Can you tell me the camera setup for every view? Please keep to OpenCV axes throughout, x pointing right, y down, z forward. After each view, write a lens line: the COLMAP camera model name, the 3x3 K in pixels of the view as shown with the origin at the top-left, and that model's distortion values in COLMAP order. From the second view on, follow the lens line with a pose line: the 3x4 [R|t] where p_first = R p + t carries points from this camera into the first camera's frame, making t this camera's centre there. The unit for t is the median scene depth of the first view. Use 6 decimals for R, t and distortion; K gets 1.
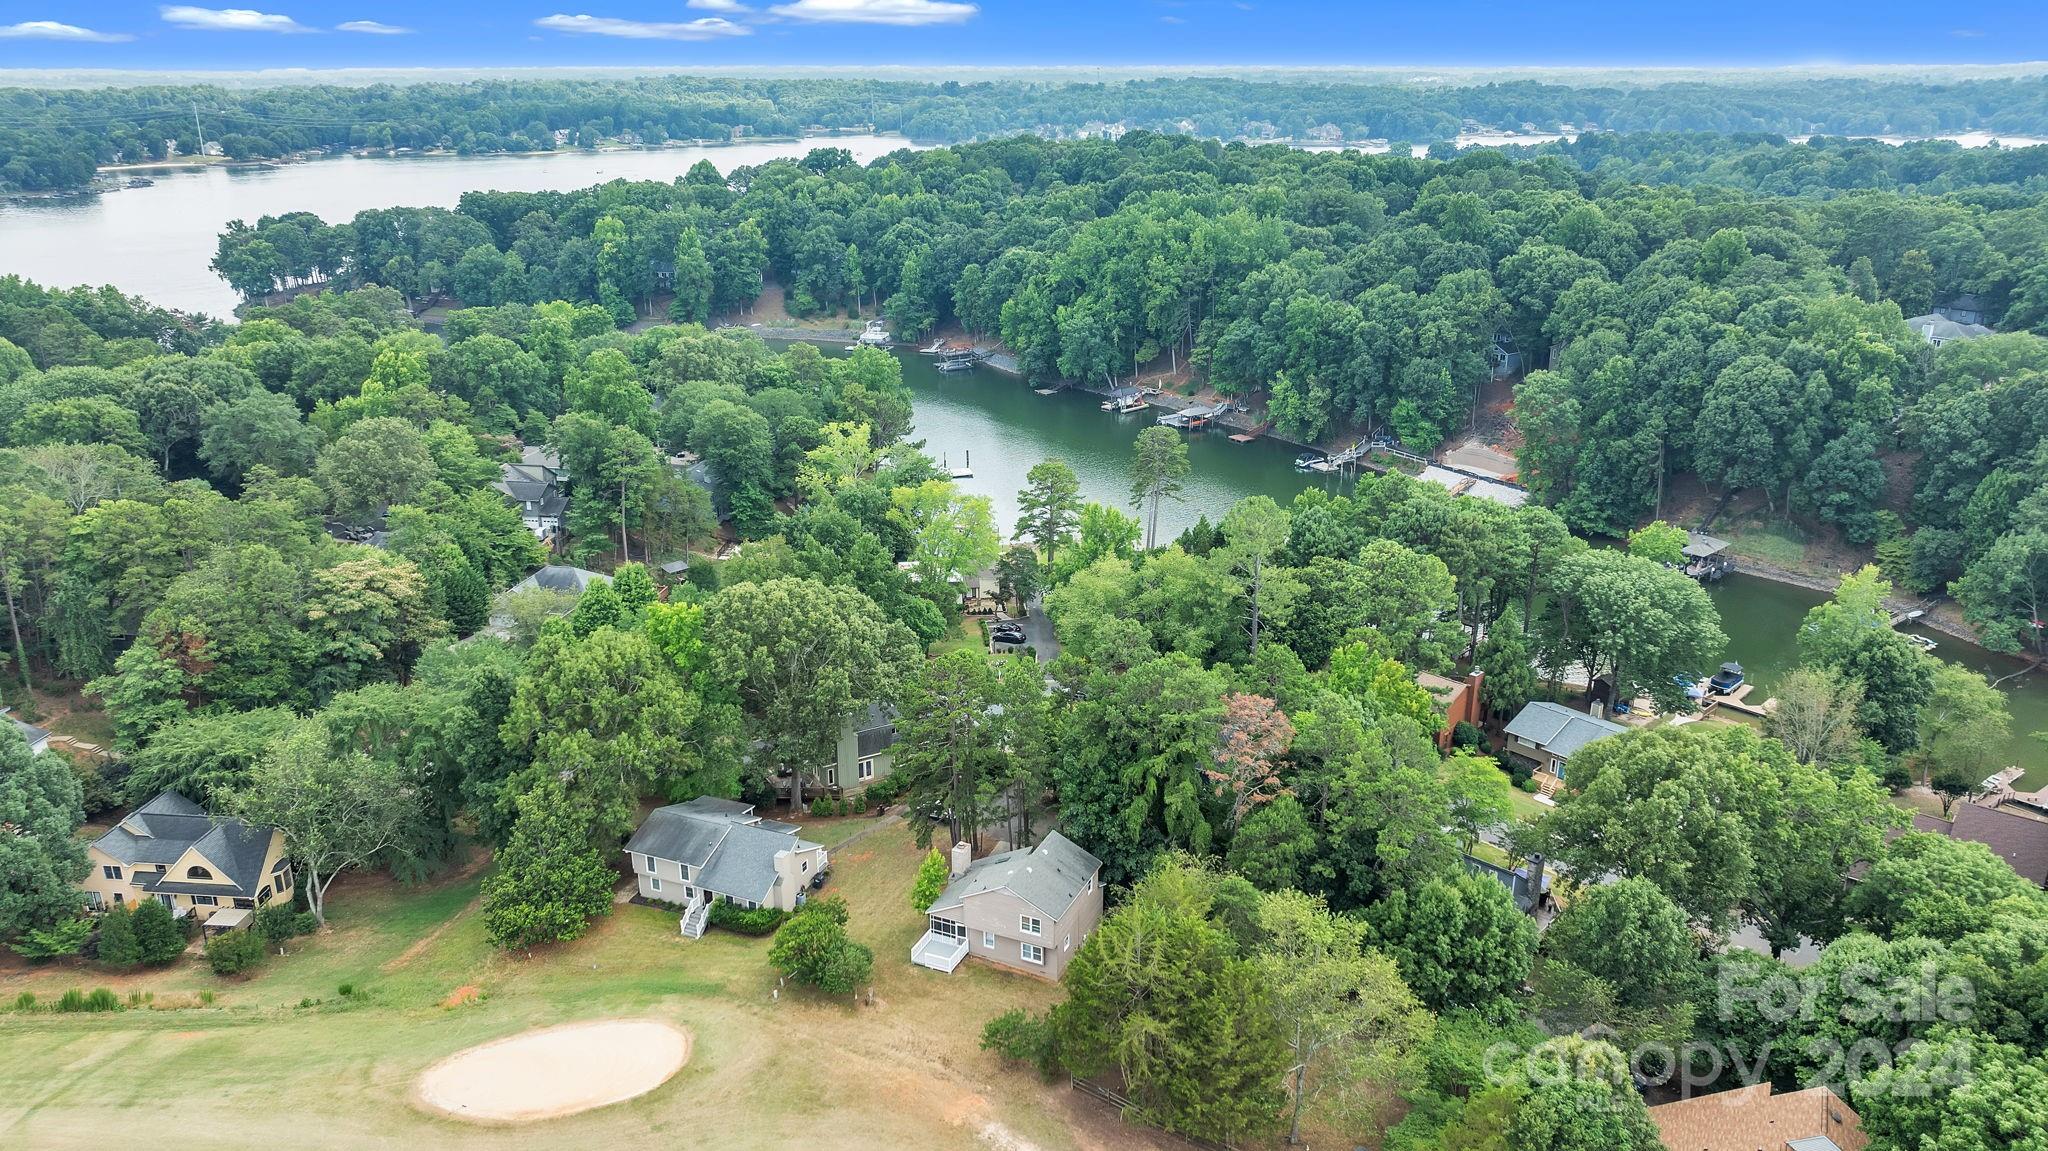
lens RADIAL K [[1457.2, 0, 1032.7], [0, 1457.2, 575.0], [0, 0, 1]] dist [-0.038051, 0.045801]
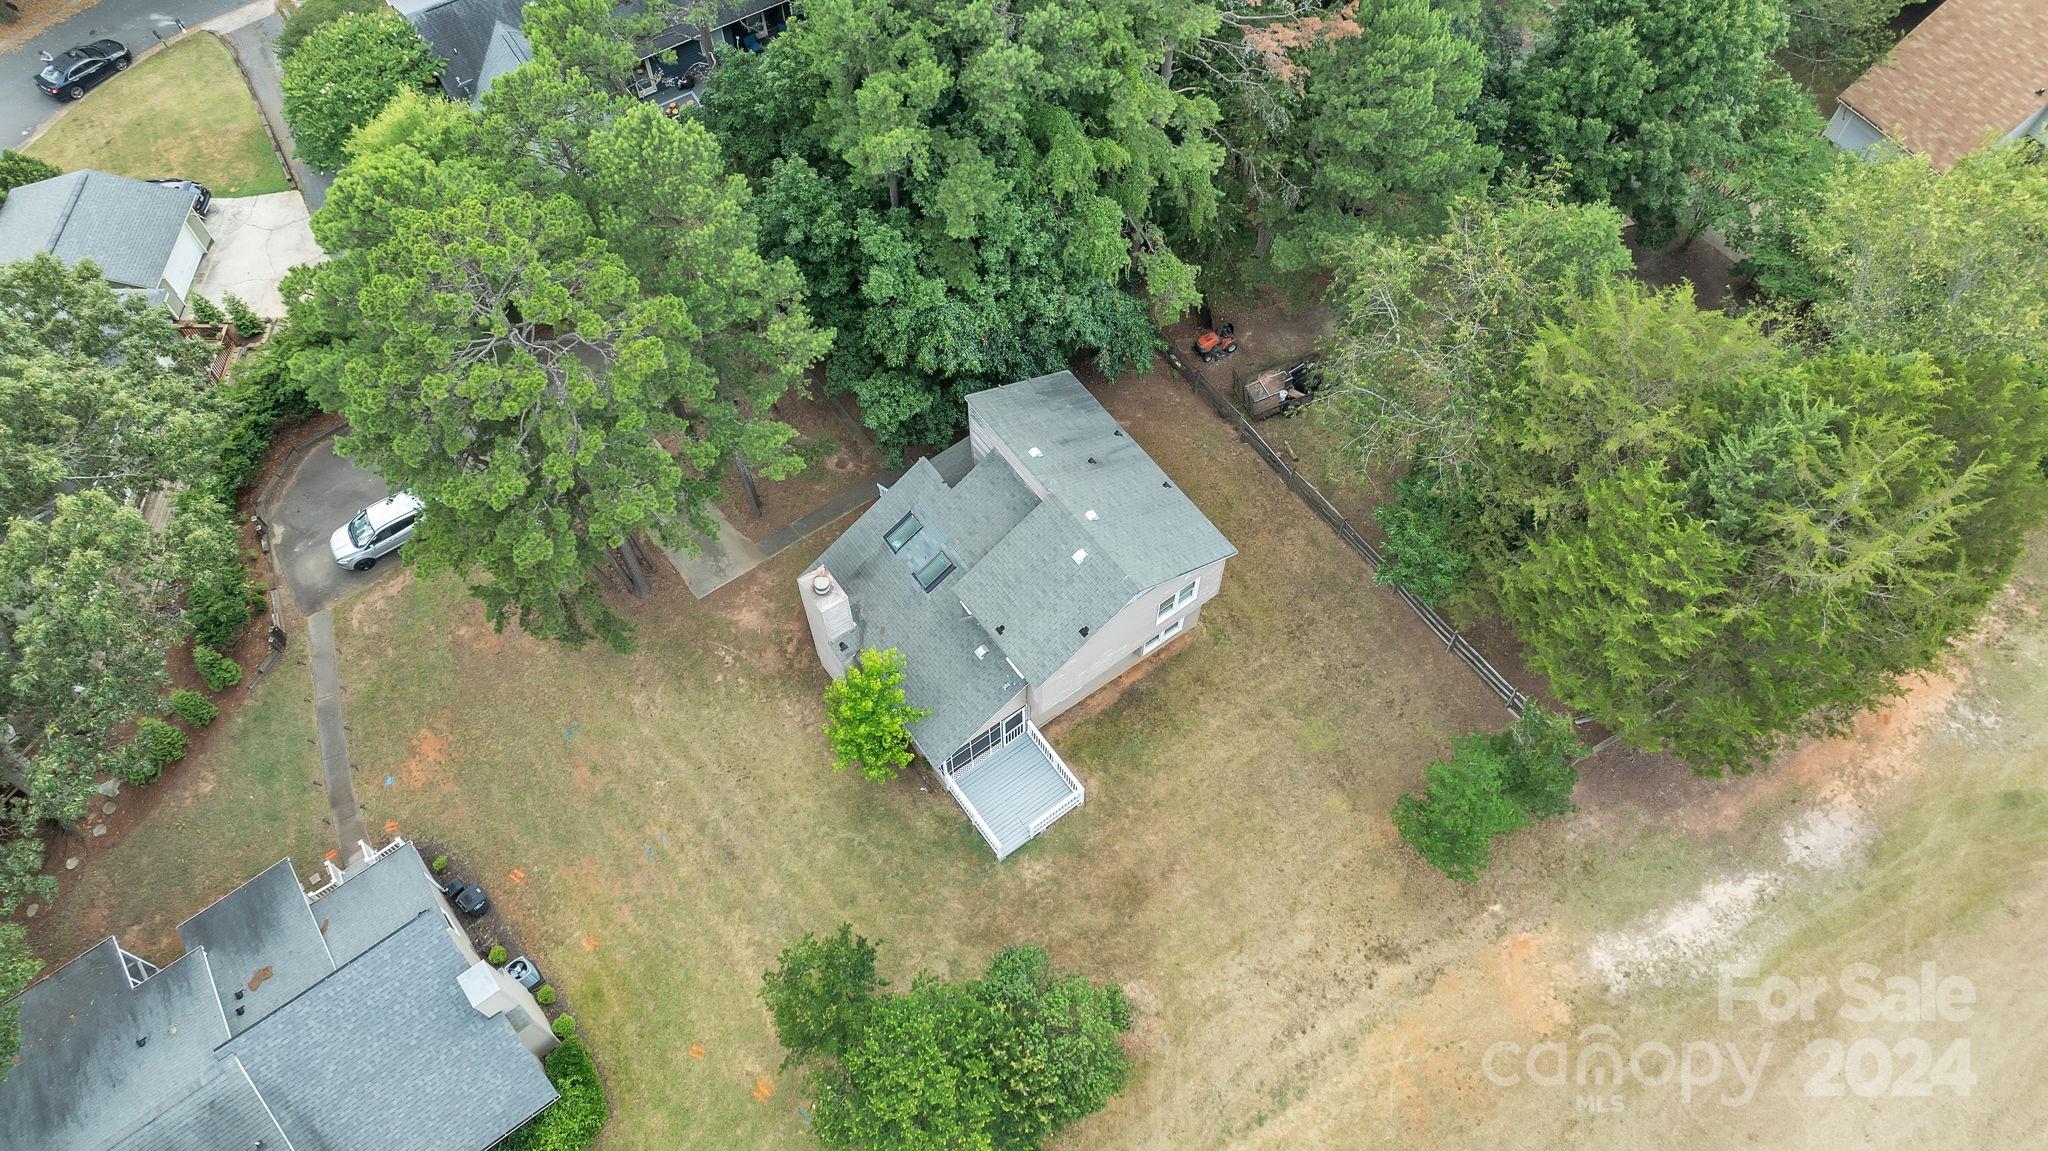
lens RADIAL K [[1445.1, 0, 1024.0], [0, 1445.1, 575.5], [0, 0, 1]] dist [-0.024095, 0.000041]
pose [[0.489334, -0.758533, 0.430325, -0.207353], [0.292614, 0.607639, 0.738345, -0.094858], [-0.821541, -0.235378, 0.519295, 0.839107]]
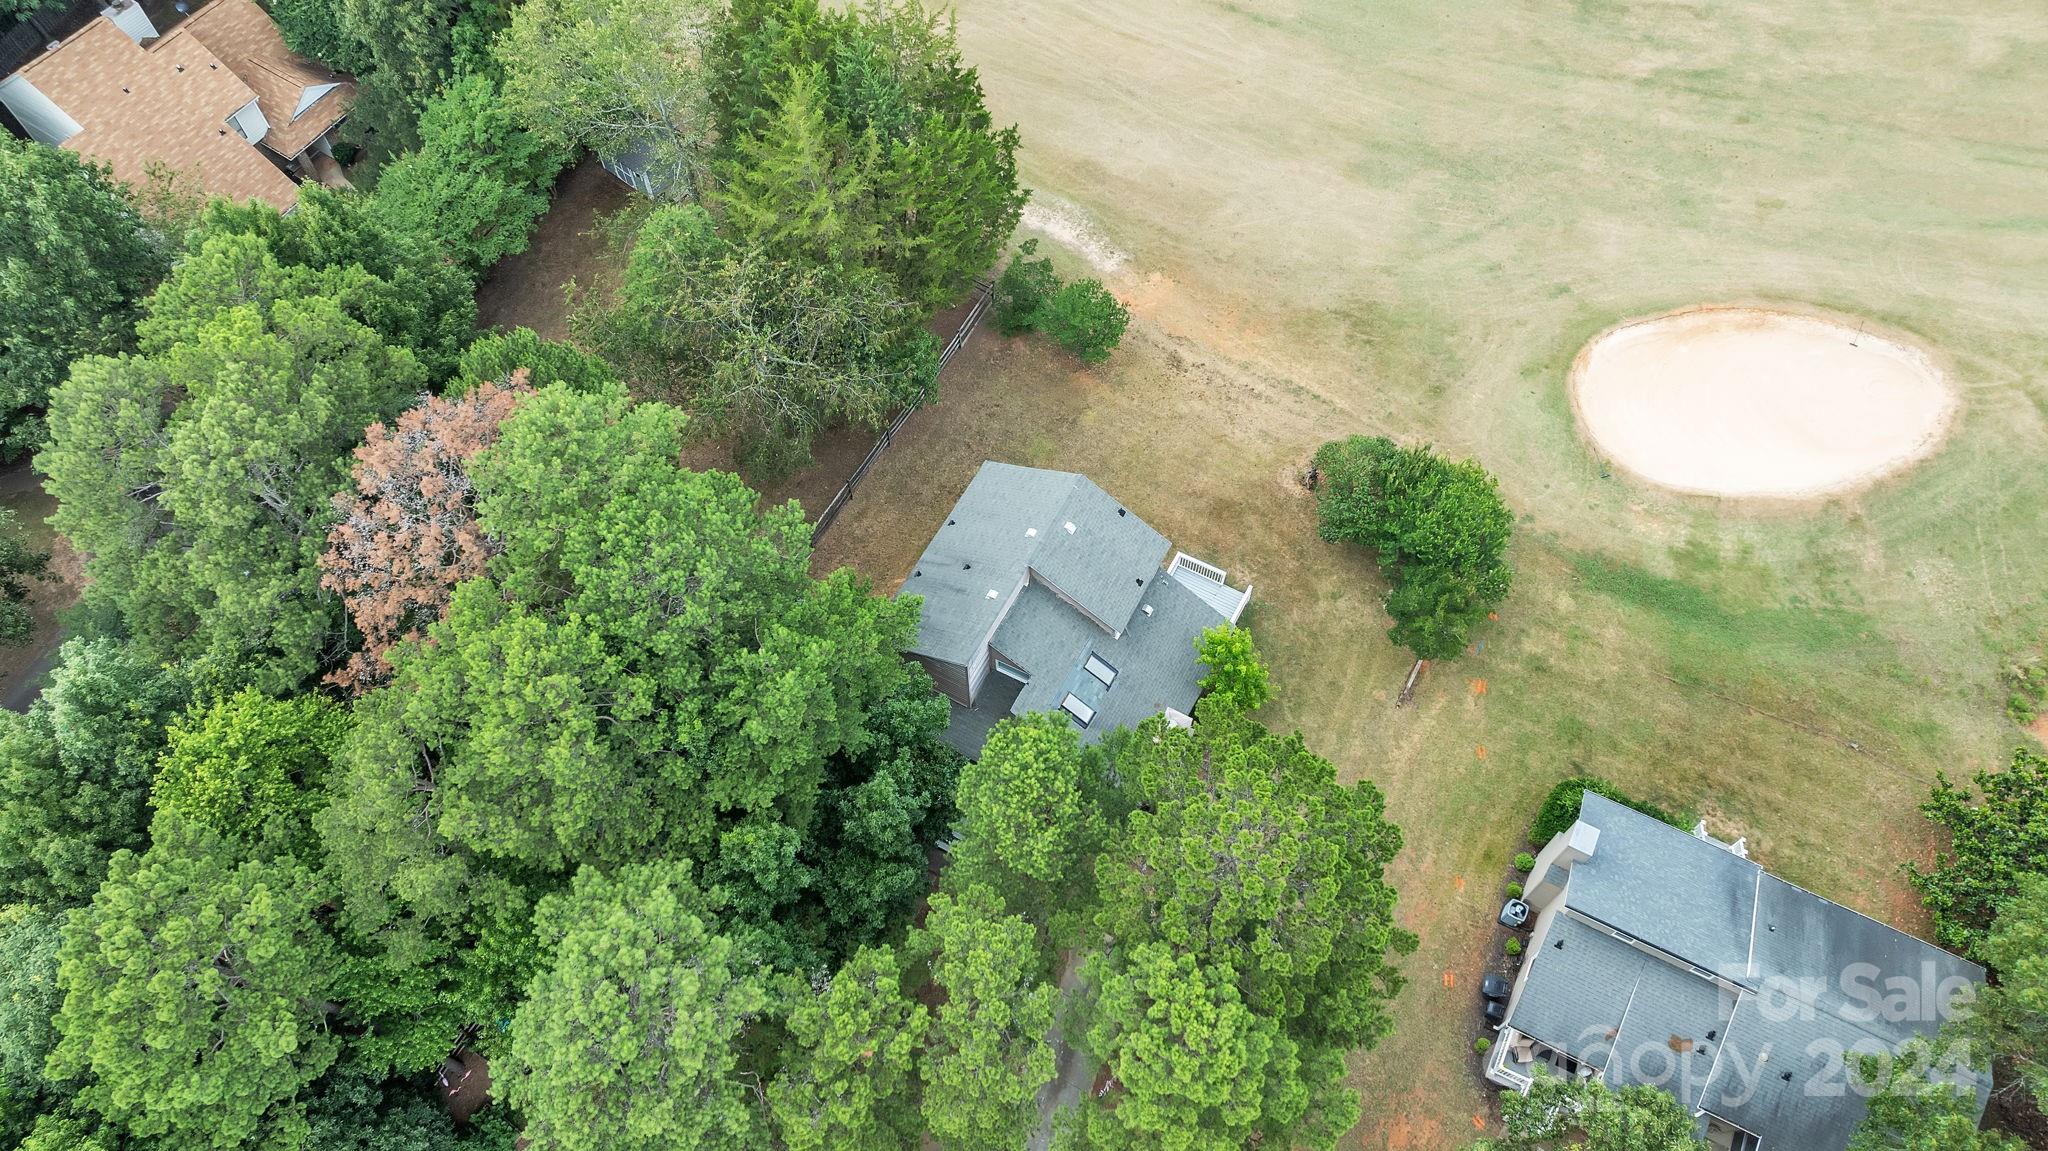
lens RADIAL K [[1457.2, 0, 1032.7], [0, 1457.2, 575.0], [0, 0, 1]] dist [-0.038051, 0.045801]
pose [[-0.997690, -0.063130, 0.025084, -0.016511], [0.013251, 0.181311, 0.983337, -0.284122], [-0.066626, 0.981397, -0.180056, 1.152607]]
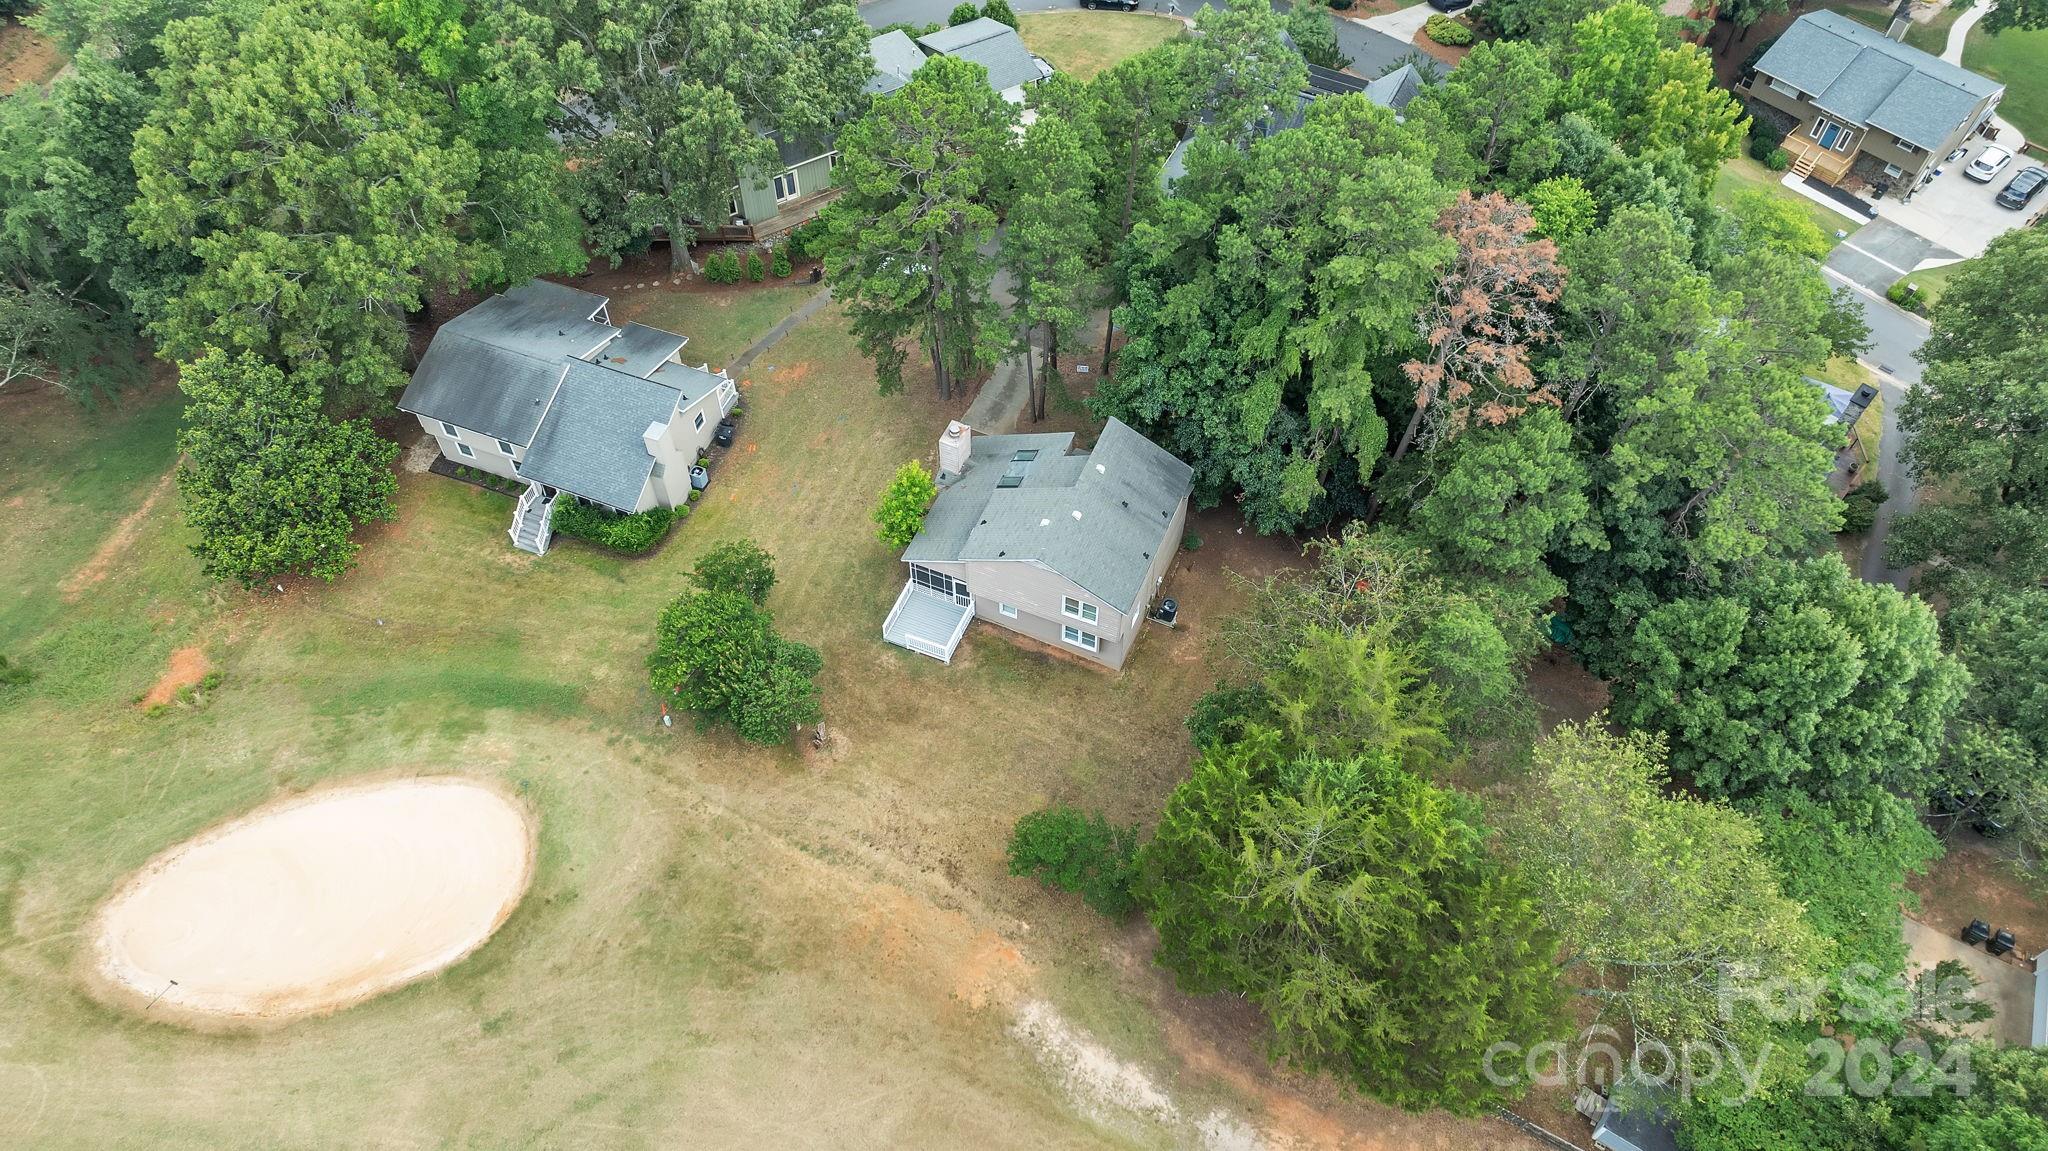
lens RADIAL K [[1457.2, 0, 1032.7], [0, 1457.2, 575.0], [0, 0, 1]] dist [-0.038051, 0.045801]
pose [[0.999554, -0.018621, 0.023366, -0.035731], [0.002391, 0.829385, 0.558673, -0.108437], [-0.029783, -0.558368, 0.829059, 0.525945]]
